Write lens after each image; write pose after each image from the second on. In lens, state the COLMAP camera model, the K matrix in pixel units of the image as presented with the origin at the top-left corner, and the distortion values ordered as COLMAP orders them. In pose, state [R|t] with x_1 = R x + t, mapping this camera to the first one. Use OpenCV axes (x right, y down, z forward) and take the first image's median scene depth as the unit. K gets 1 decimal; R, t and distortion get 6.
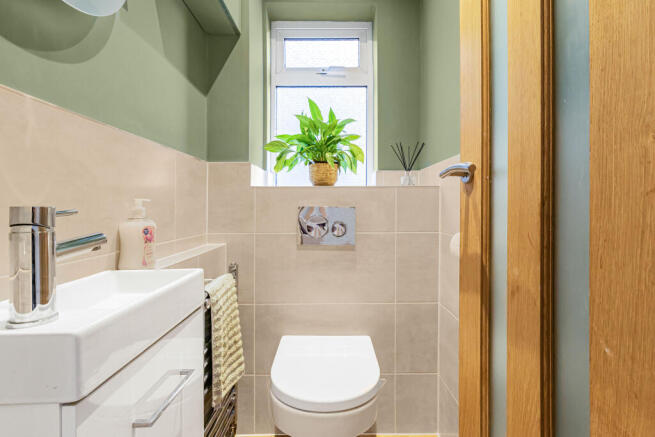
lens RADIAL K [[315.8, 0, 328.7], [0, 315.8, 212.7], [0, 0, 1]] dist [0.006079, 0.002026]
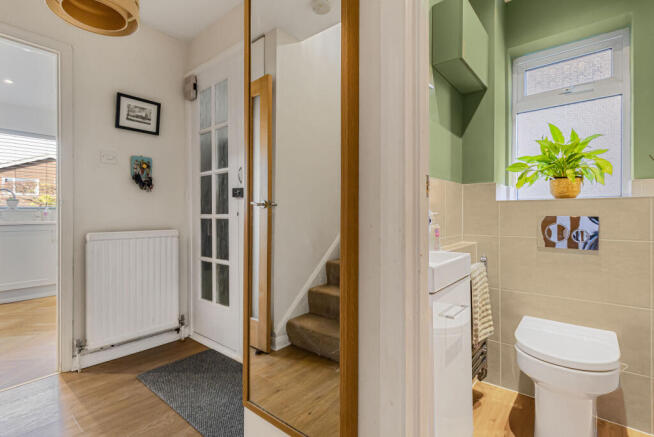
lens RADIAL K [[315.3, 0, 335.6], [0, 315.3, 209.4], [0, 0, 1]] dist [0.006079, 0.002026]
pose [[0.775364, -0.007691, -0.631467, 0.063363], [-0.010738, 0.999621, -0.025360, -0.004962], [0.631423, 0.026444, 0.774988, -0.418220]]
